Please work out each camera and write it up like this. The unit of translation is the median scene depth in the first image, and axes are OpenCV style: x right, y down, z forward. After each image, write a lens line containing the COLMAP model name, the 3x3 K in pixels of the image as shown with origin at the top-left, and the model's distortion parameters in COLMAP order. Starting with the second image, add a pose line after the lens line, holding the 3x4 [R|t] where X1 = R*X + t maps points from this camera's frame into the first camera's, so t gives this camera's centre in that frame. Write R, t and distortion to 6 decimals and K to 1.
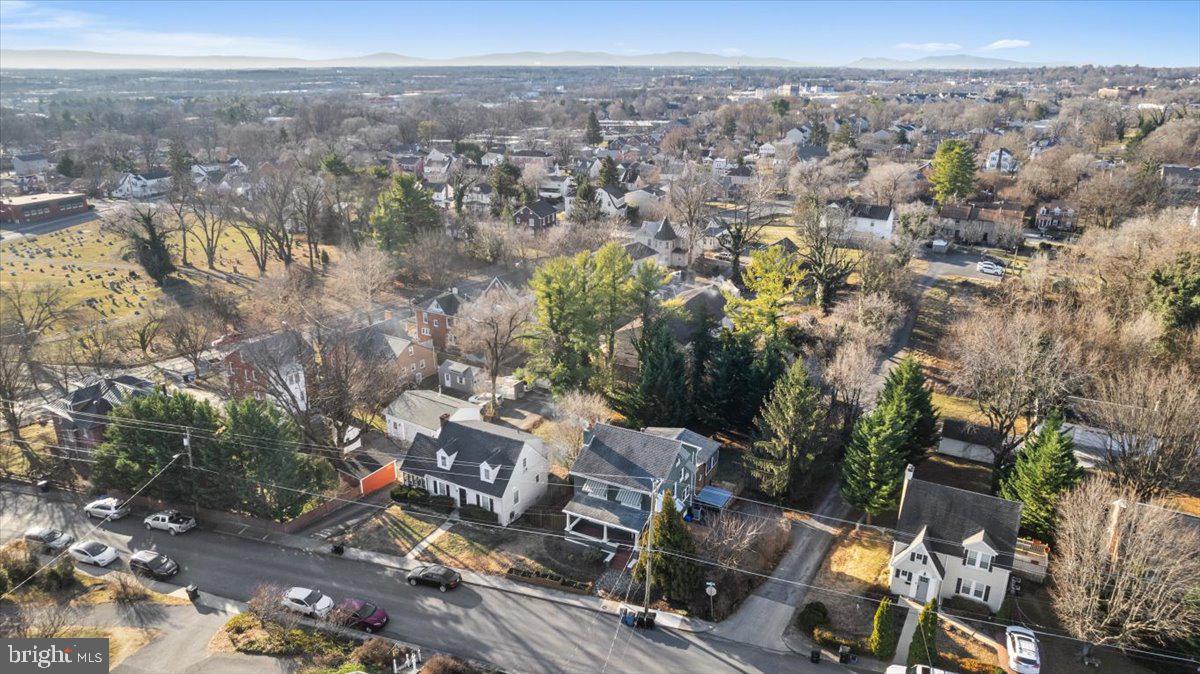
lens RADIAL K [[759.9, 0, 607.2], [0, 759.9, 335.5], [0, 0, 1]] dist [-0.006250, -0.000283]
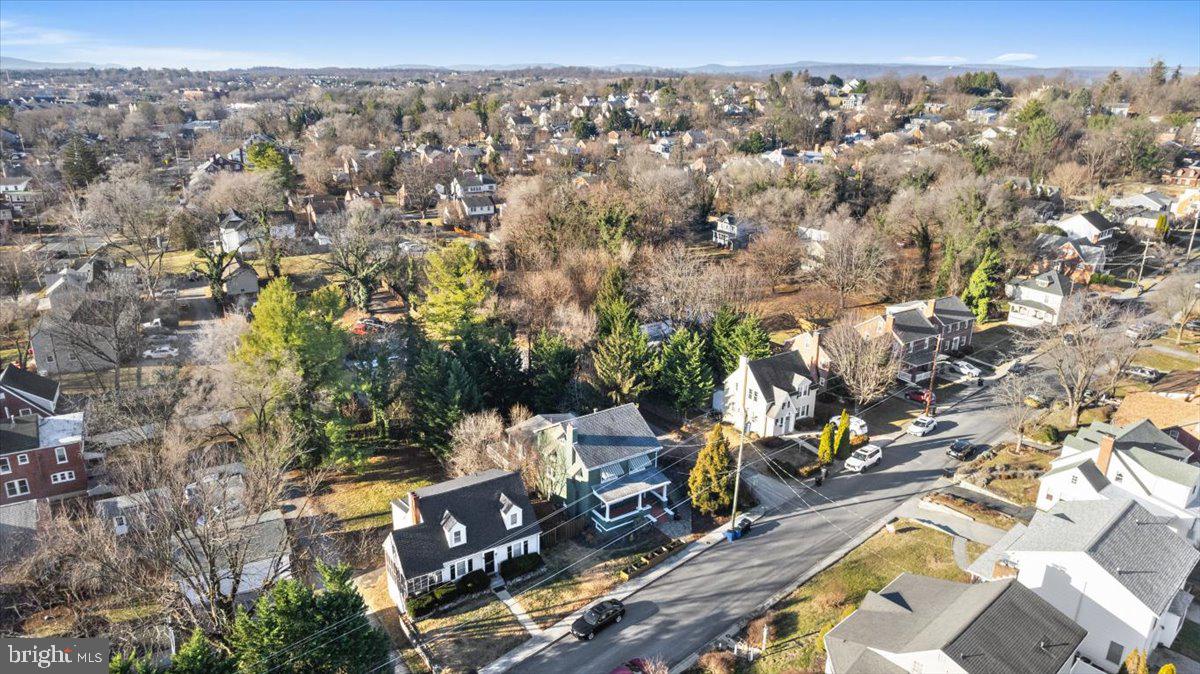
lens RADIAL K [[759.9, 0, 607.2], [0, 759.9, 335.5], [0, 0, 1]] dist [-0.006250, -0.000283]
pose [[0.483644, -0.271120, 0.832215, -0.853448], [0.273792, 0.949962, 0.150364, -0.139211], [-0.831340, 0.155131, 0.533674, 0.419345]]
